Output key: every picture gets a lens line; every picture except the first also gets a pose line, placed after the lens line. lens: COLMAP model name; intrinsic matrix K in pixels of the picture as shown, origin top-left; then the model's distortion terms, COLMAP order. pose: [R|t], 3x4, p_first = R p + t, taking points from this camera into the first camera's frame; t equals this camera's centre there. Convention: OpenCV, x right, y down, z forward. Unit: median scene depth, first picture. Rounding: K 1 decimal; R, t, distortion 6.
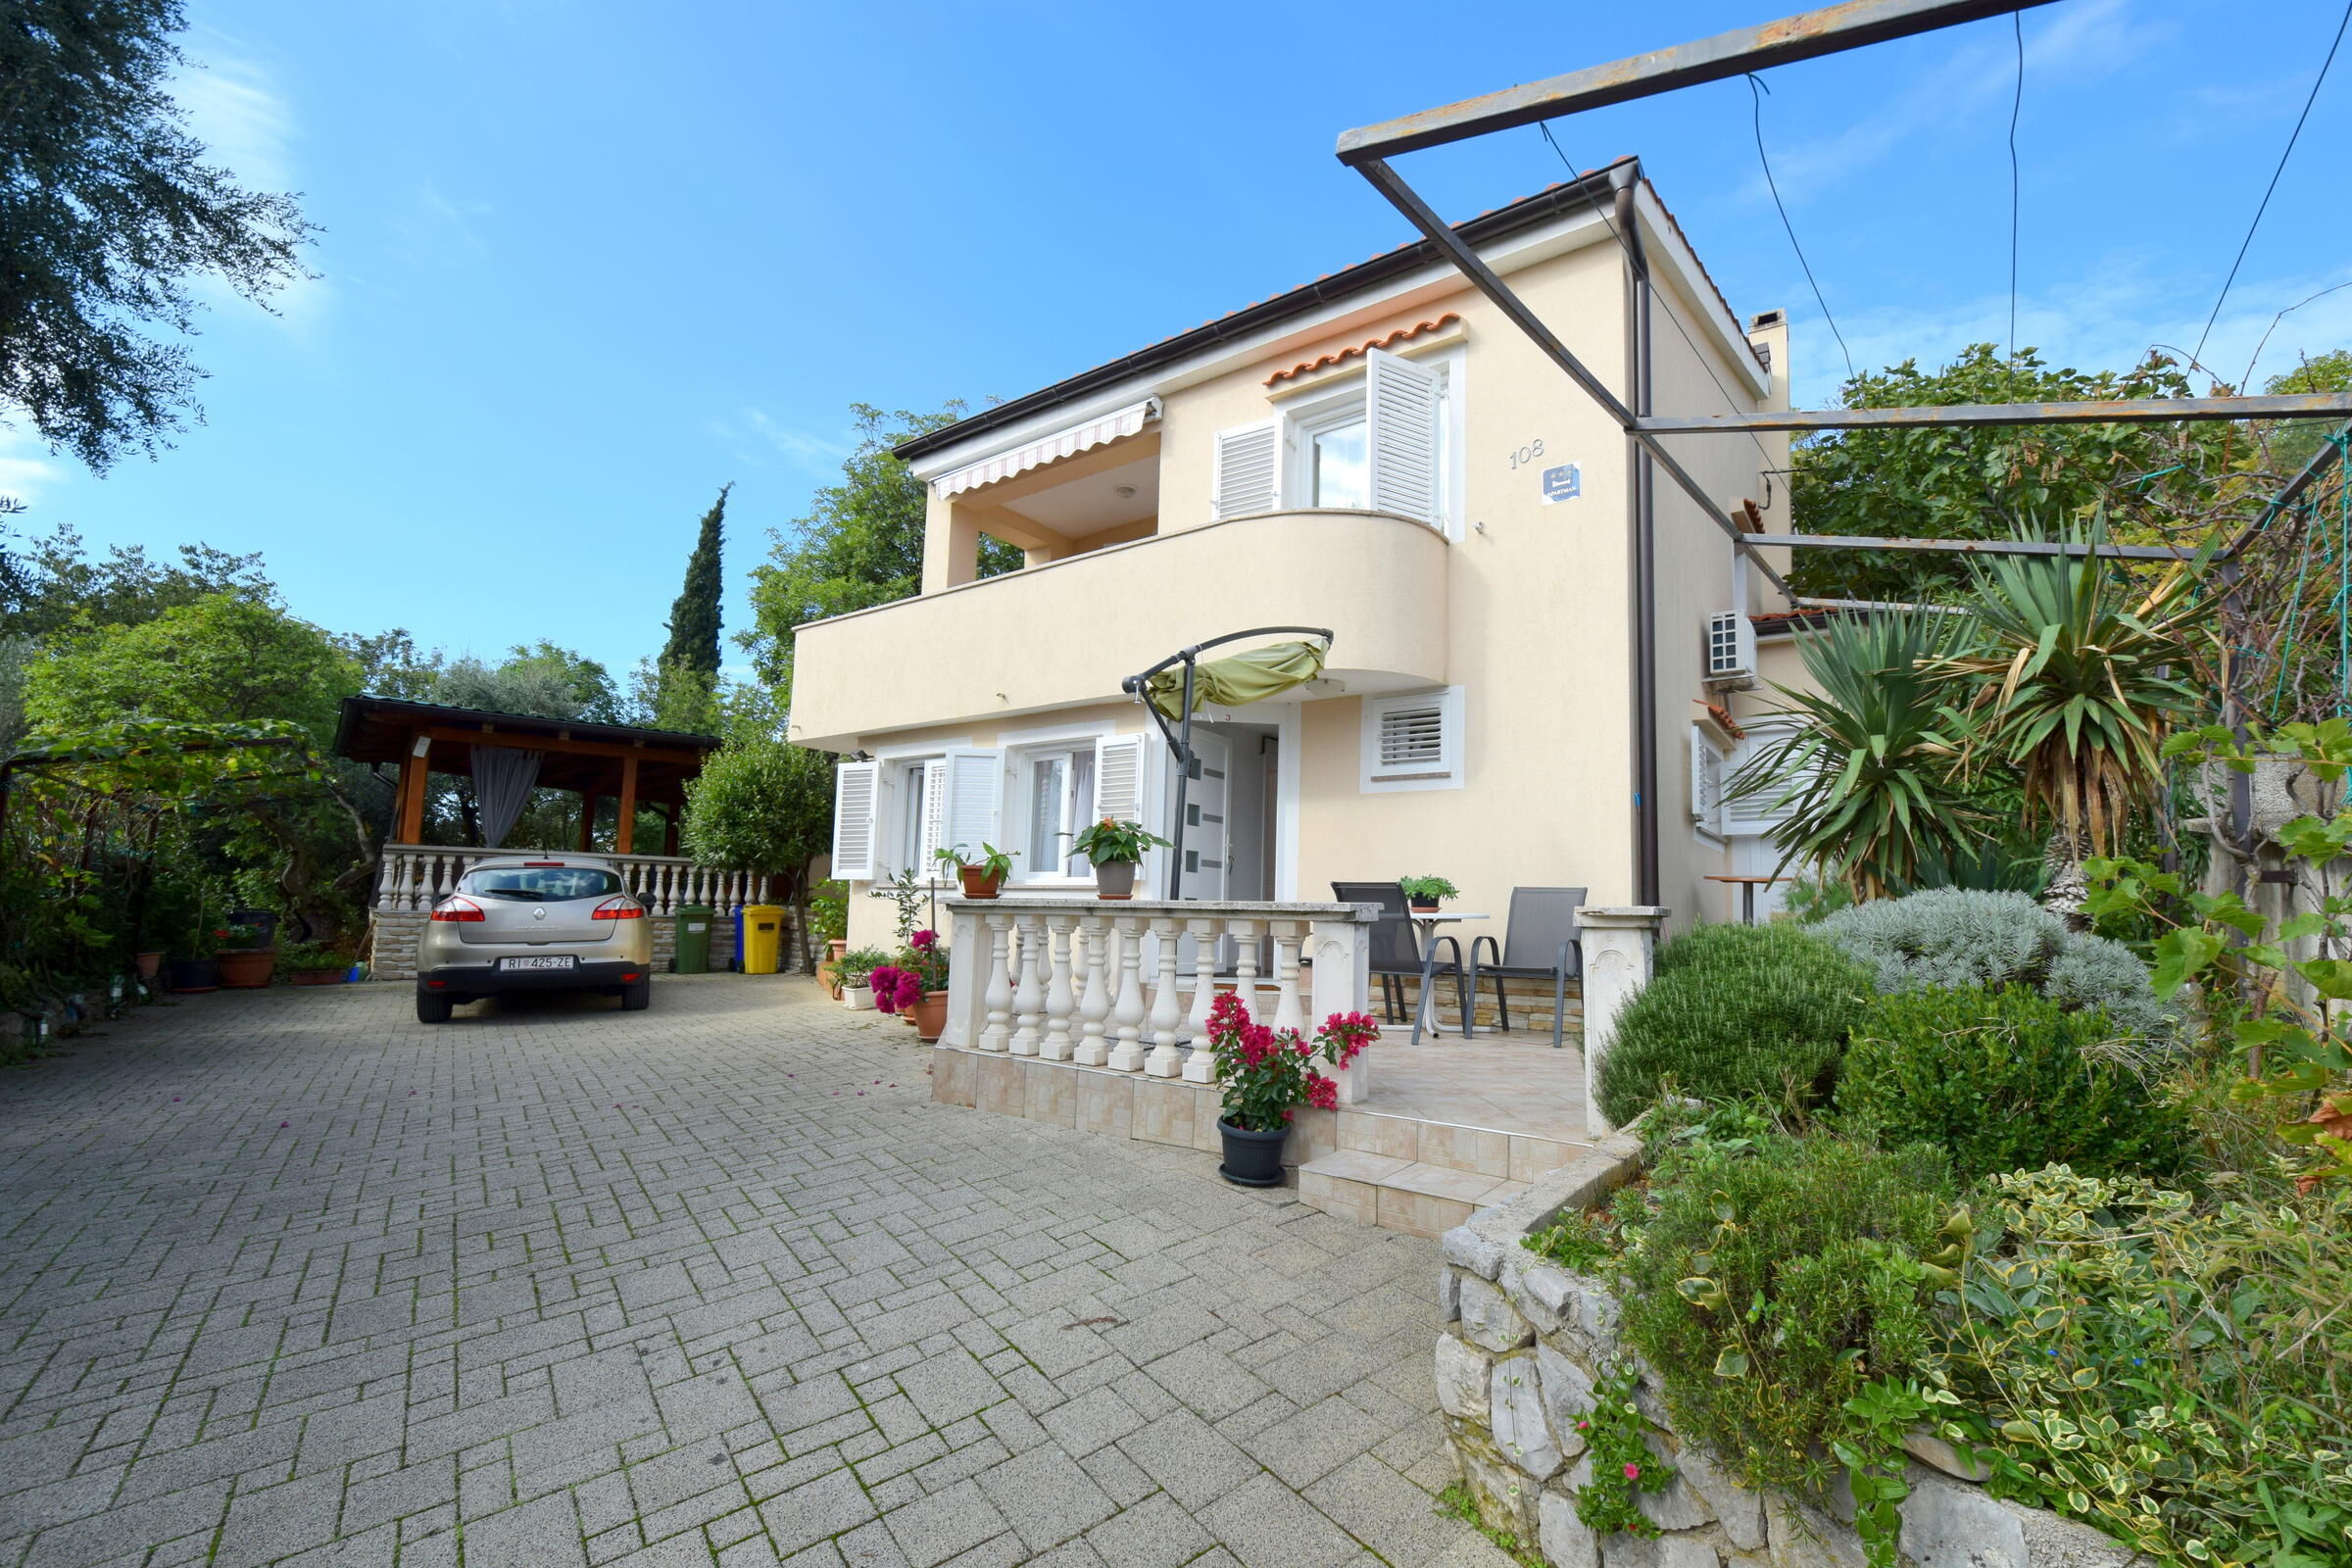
lens RADIAL K [[1028.1, 0, 1188.1], [0, 1028.1, 817.0], [0, 0, 1]] dist [0.005704, -0.004853]
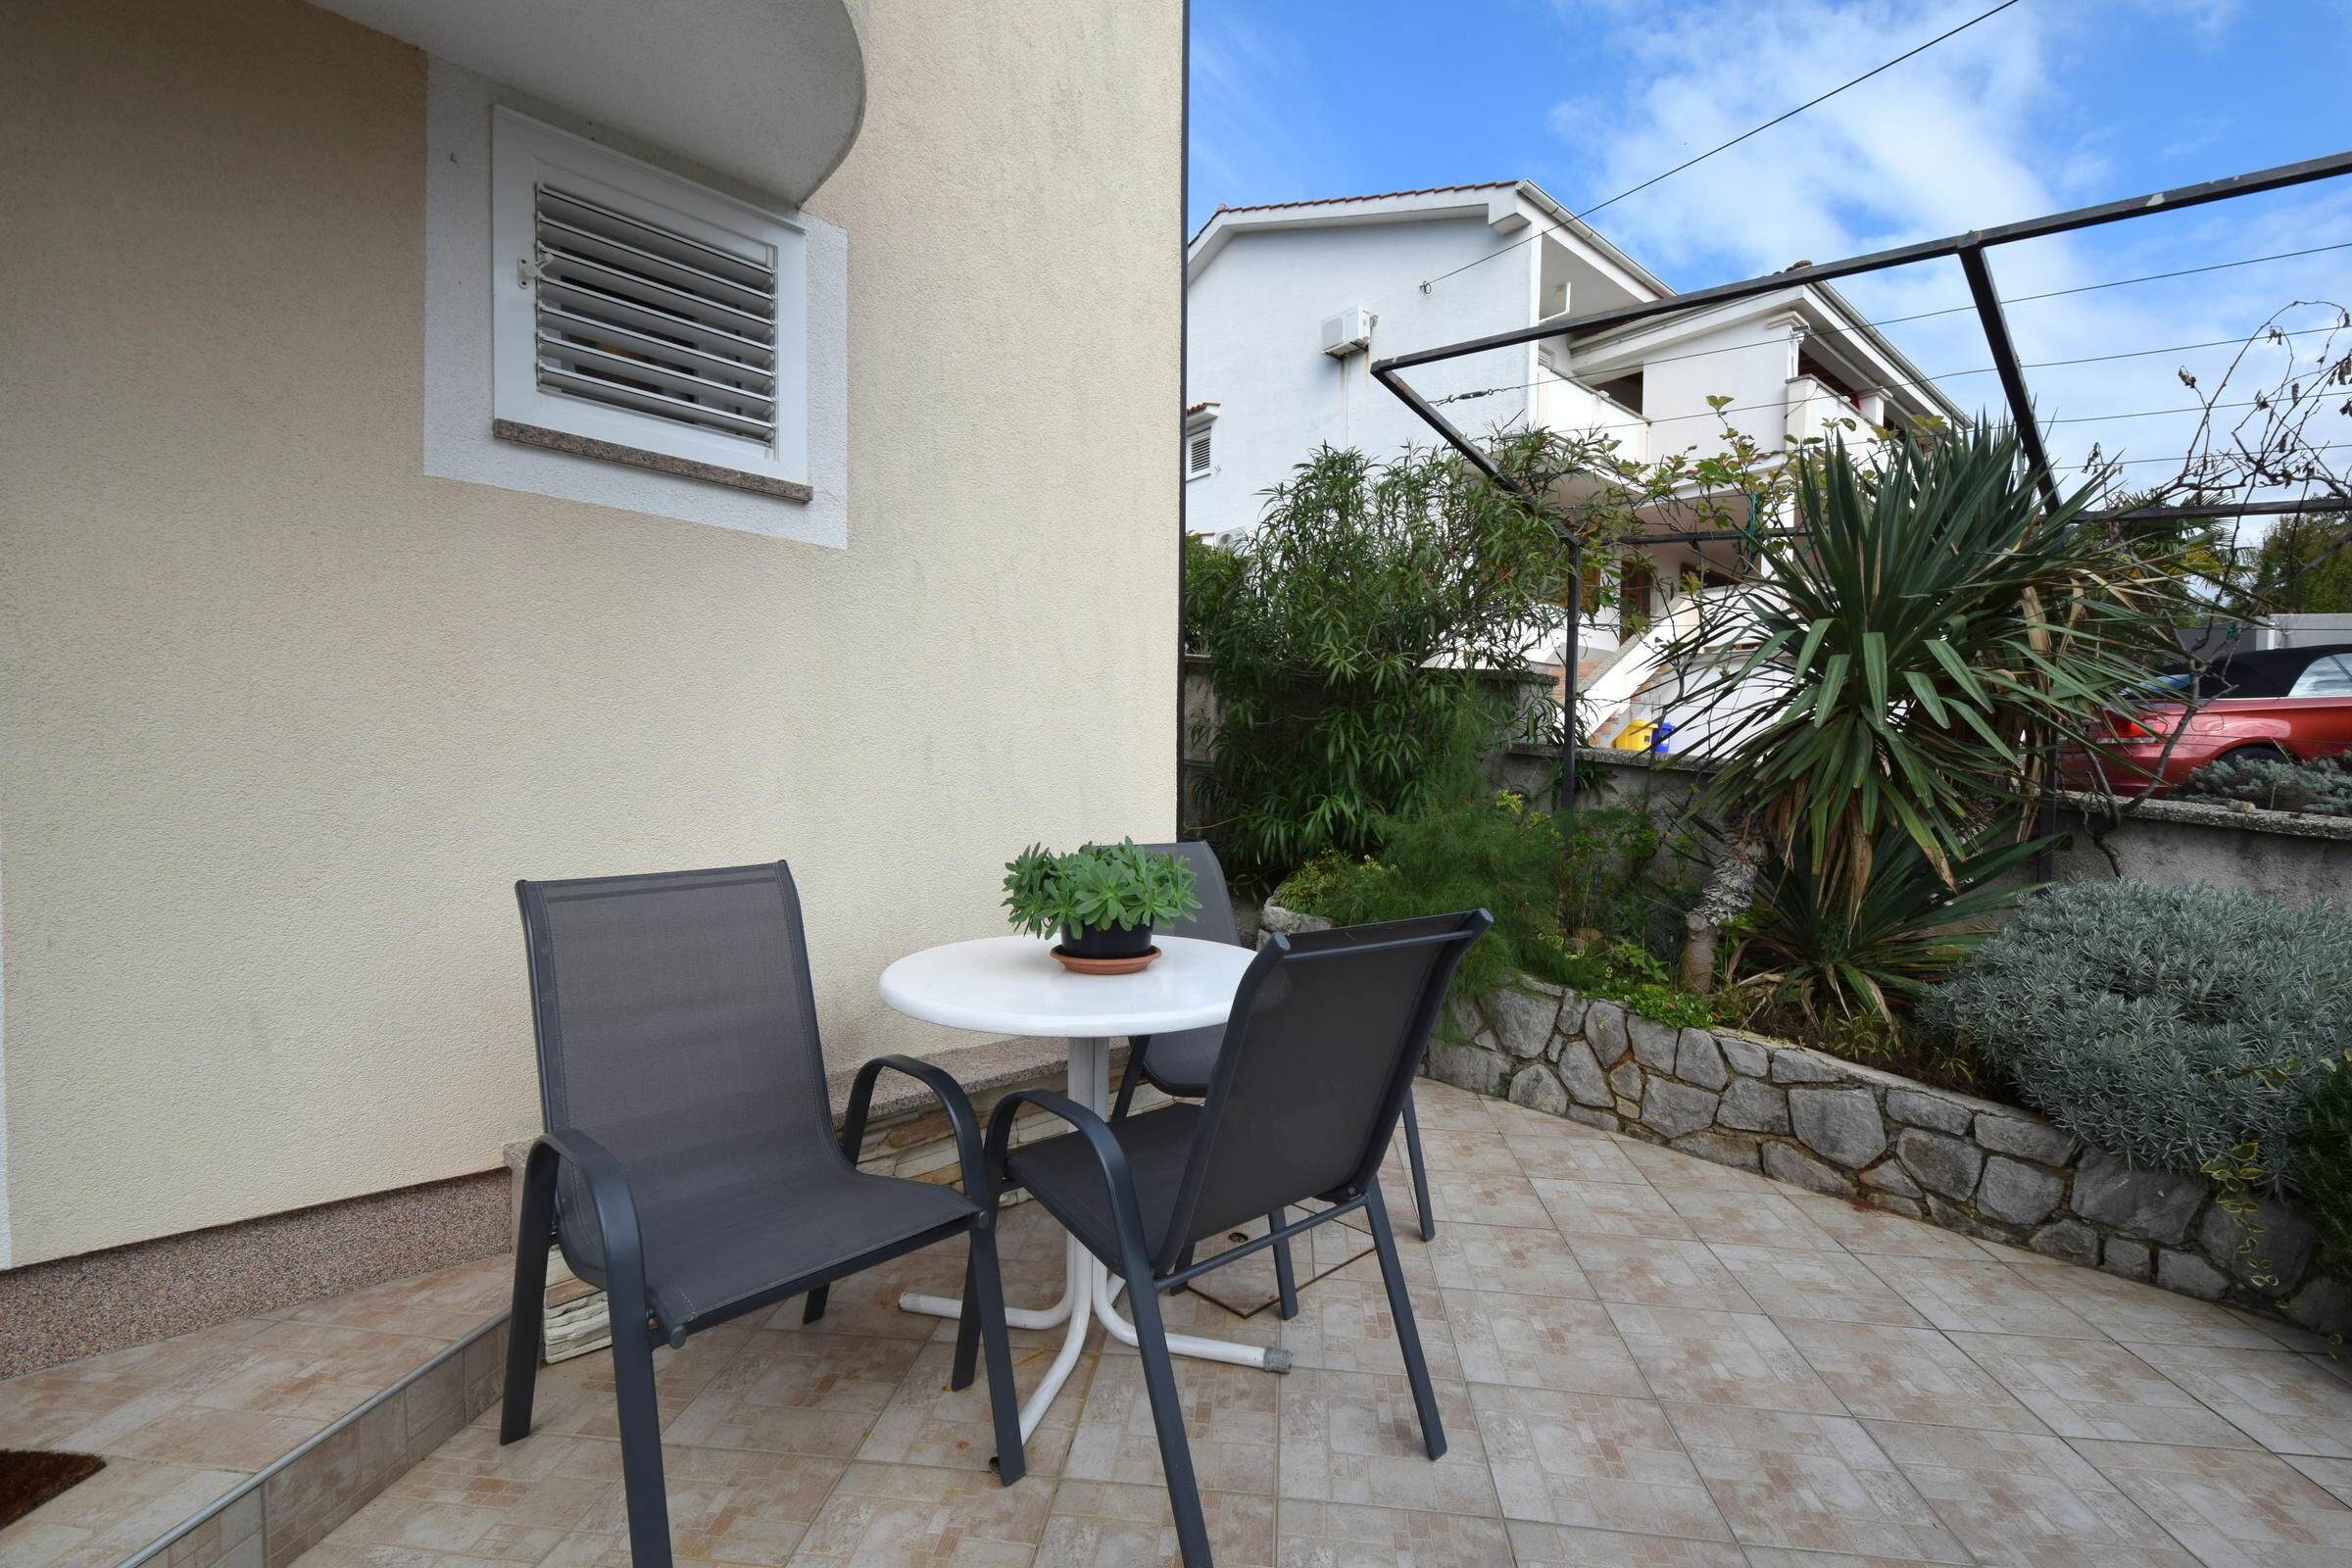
lens RADIAL K [[1023.5, 0, 1187.0], [0, 1023.5, 816.5], [0, 0, 1]] dist [0.018130, -0.015650]
pose [[0.132381, -0.050775, 0.989898, -0.046673], [-0.095523, 0.993385, 0.063728, 0.023056], [-0.986585, -0.102995, 0.126655, 0.742113]]
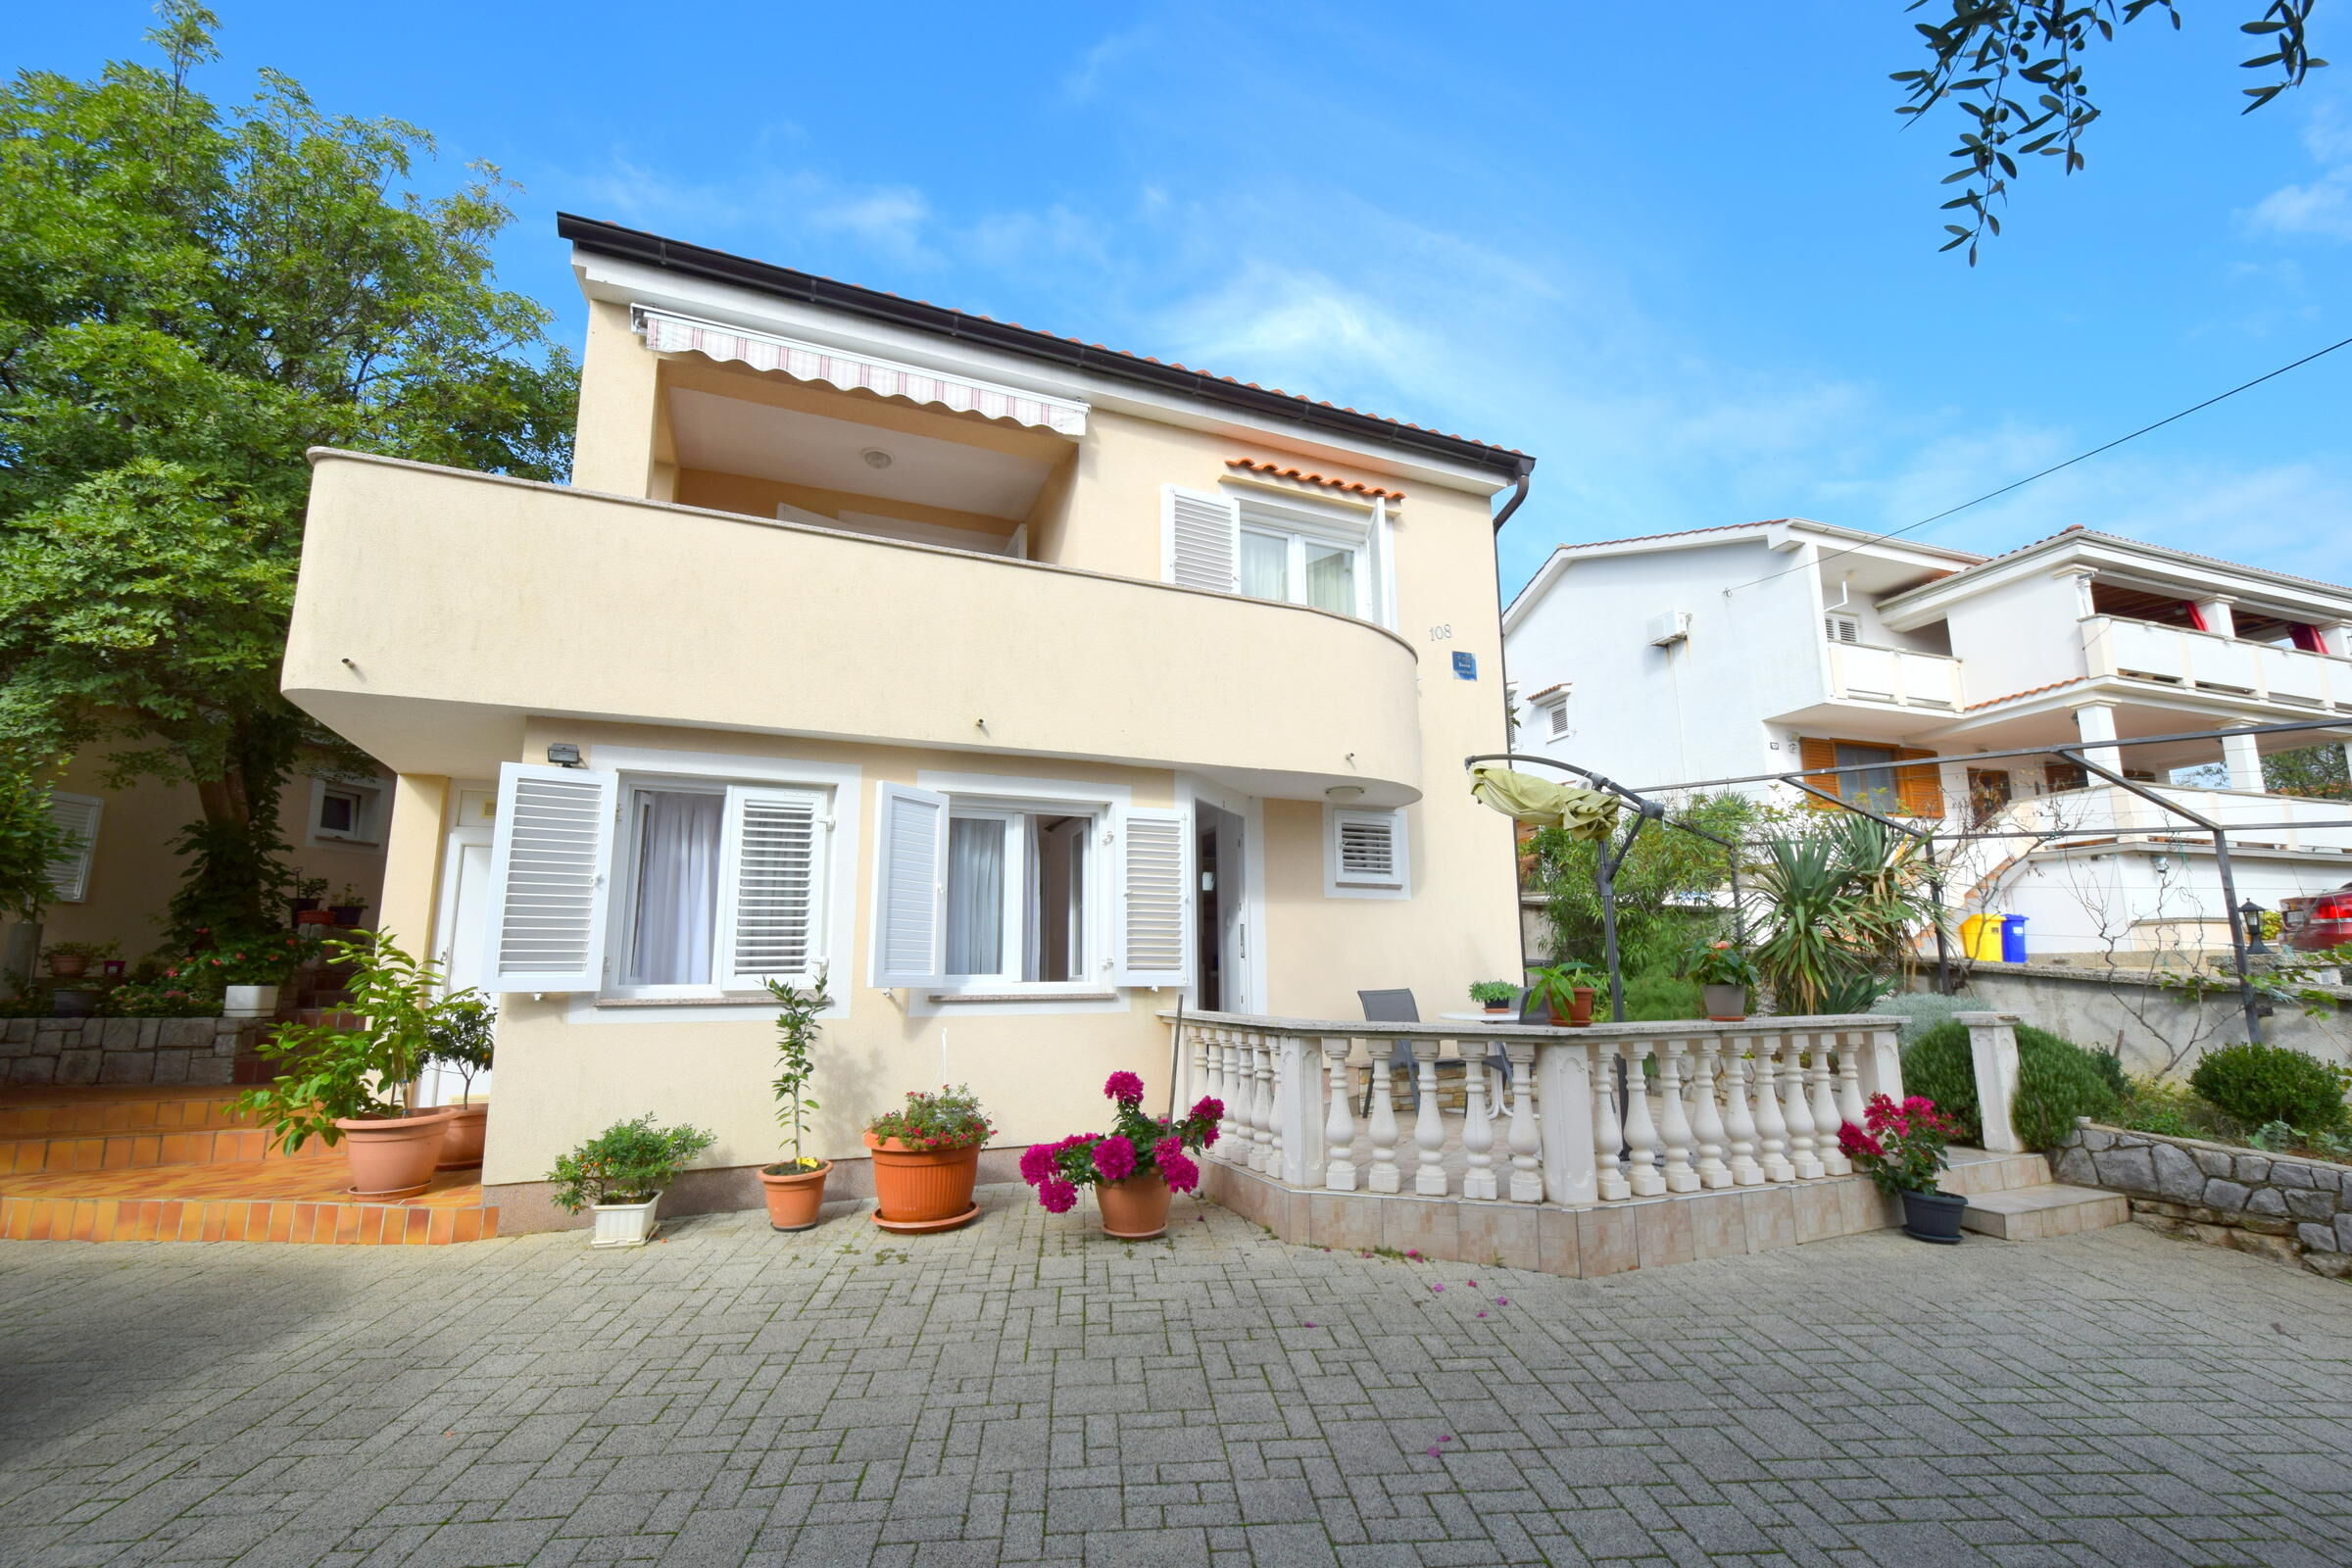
lens RADIAL K [[1038.5, 0, 1135.6], [0, 1038.5, 812.7], [0, 0, 1]] dist [-0.010413, -0.004571]
pose [[0.521597, 0.119882, 0.844728, -0.772063], [-0.057941, 0.992771, -0.105116, 0.012676], [-0.851222, 0.005884, 0.524772, 0.579902]]
